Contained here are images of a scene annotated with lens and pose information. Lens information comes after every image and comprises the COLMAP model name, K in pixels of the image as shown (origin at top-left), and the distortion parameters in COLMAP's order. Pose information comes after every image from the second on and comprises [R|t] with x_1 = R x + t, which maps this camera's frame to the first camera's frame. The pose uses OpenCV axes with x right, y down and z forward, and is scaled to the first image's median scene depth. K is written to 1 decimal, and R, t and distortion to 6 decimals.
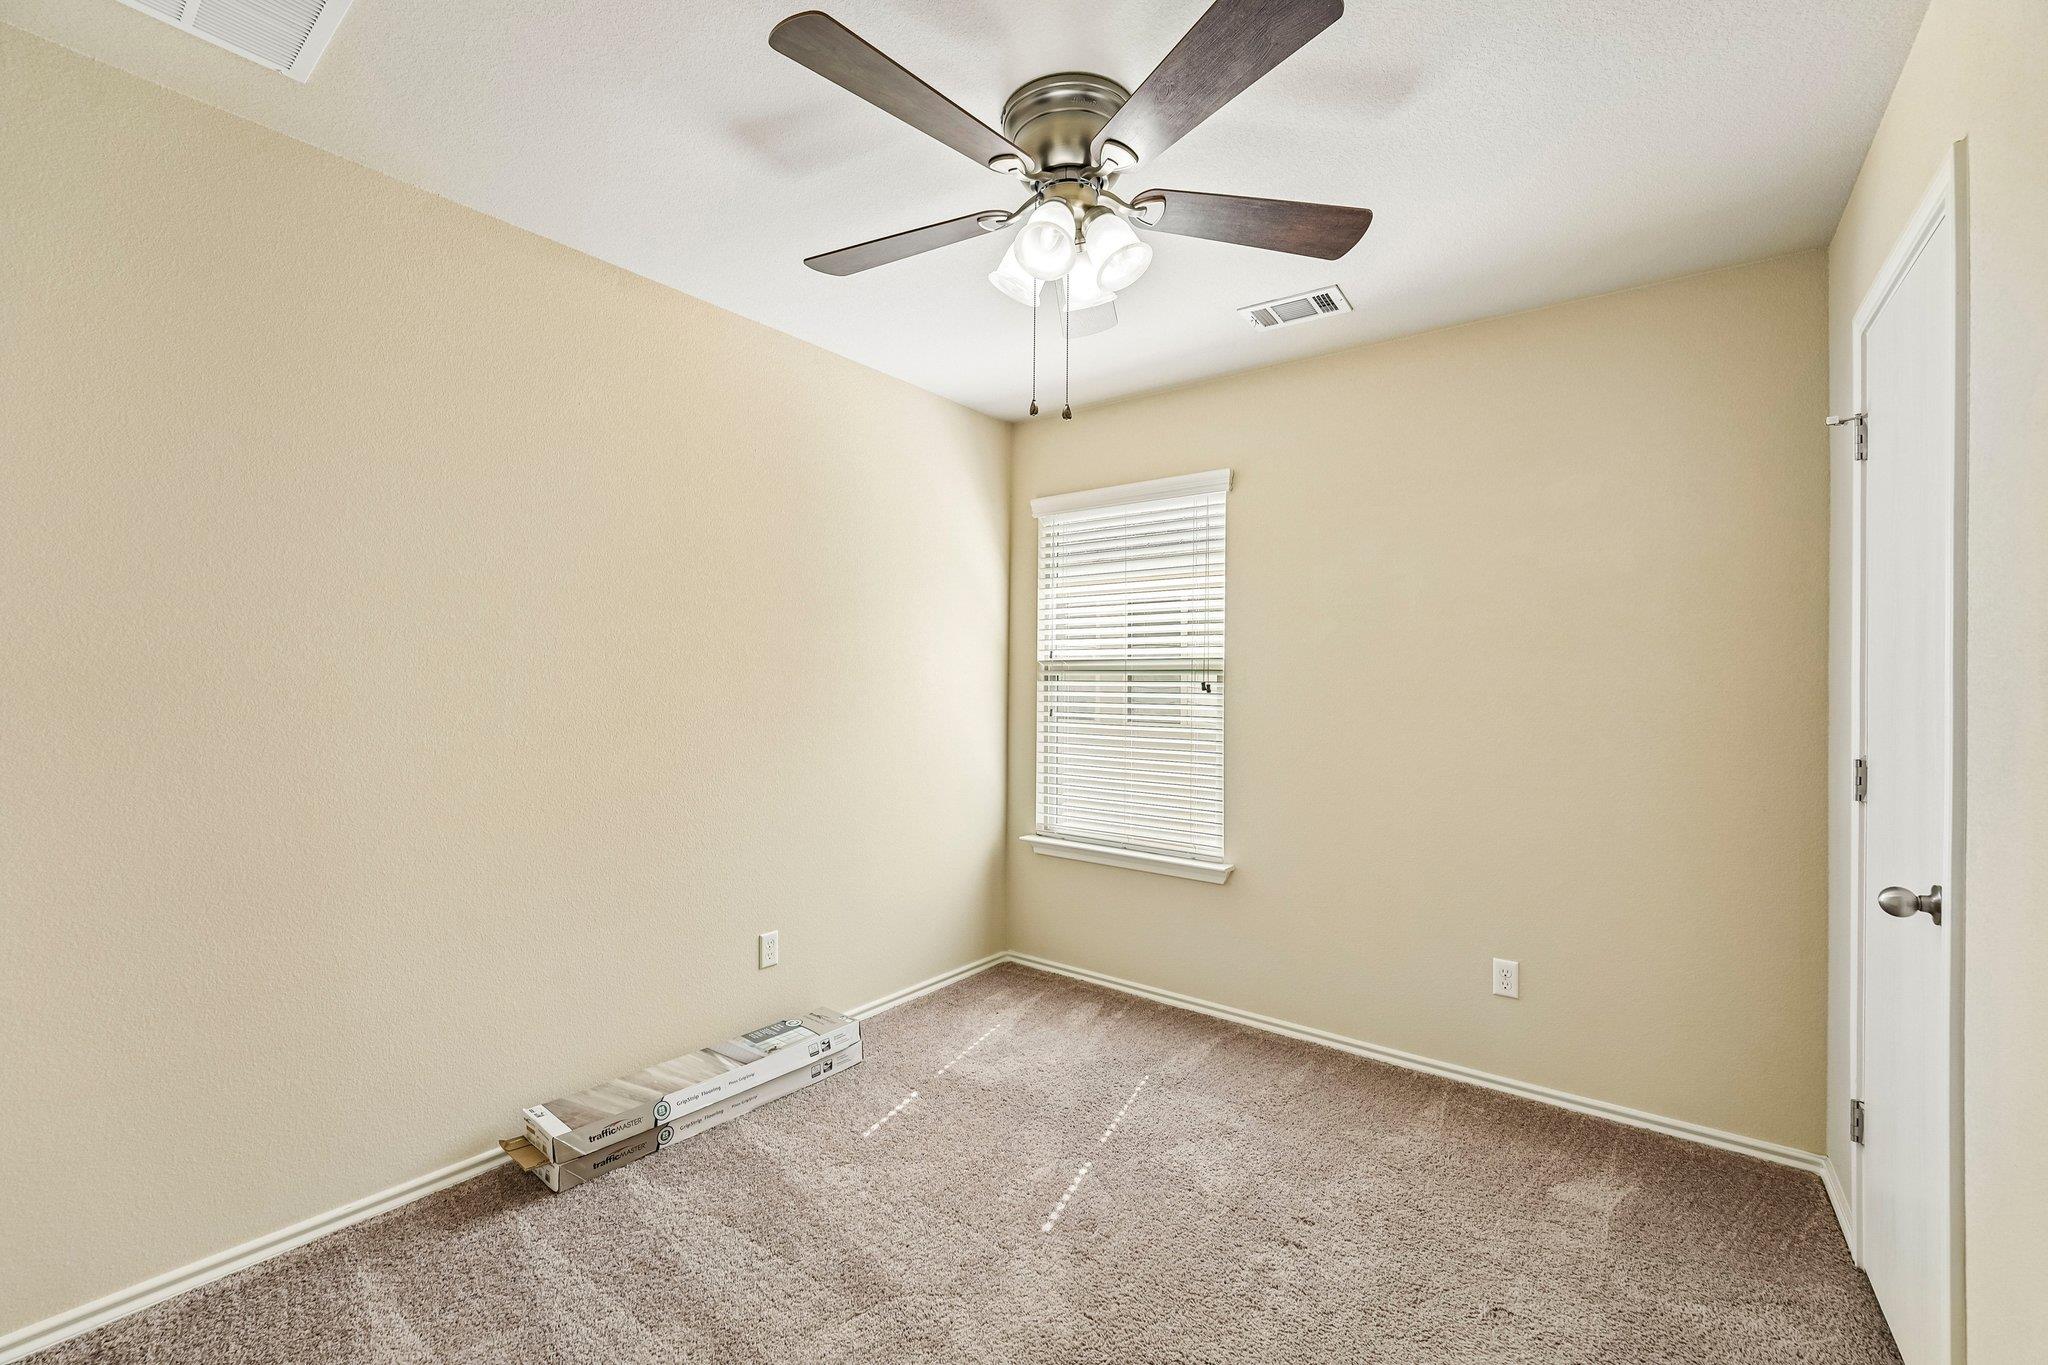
lens RADIAL K [[833.9, 0, 1032.3], [0, 833.9, 678.3], [0, 0, 1]] dist [-0.029150, 0.004093]
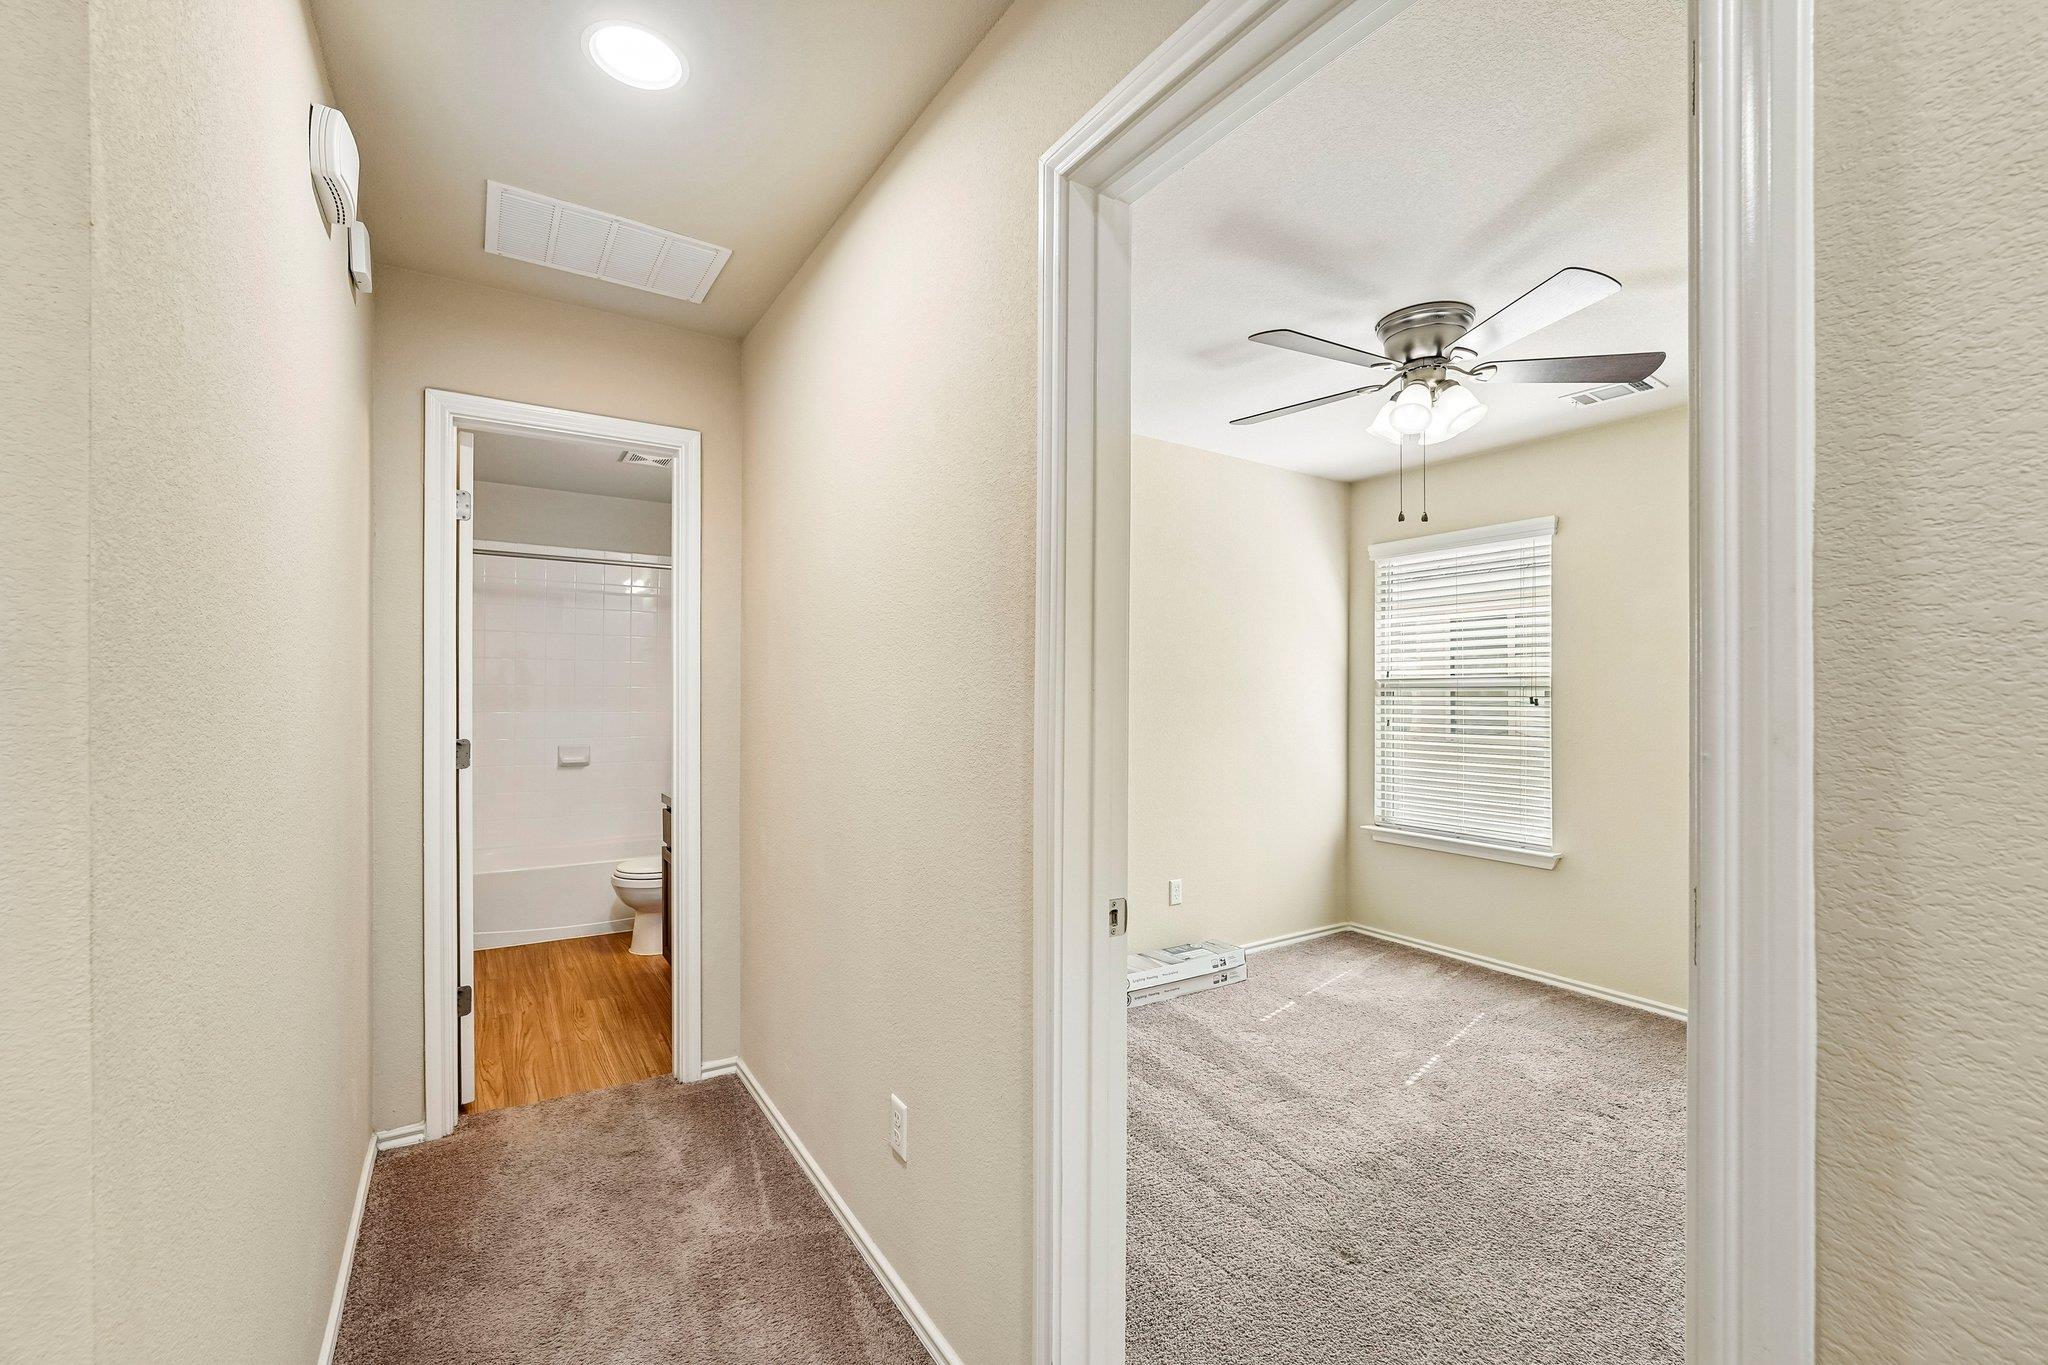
lens RADIAL K [[833.9, 0, 1030.4], [0, 833.9, 681.3], [0, 0, 1]] dist [-0.029150, 0.004093]
pose [[0.941099, -0.006958, -0.338060, -0.088679], [0.002550, 0.999906, -0.013480, -0.005762], [0.338122, 0.011824, 0.941028, -0.450514]]
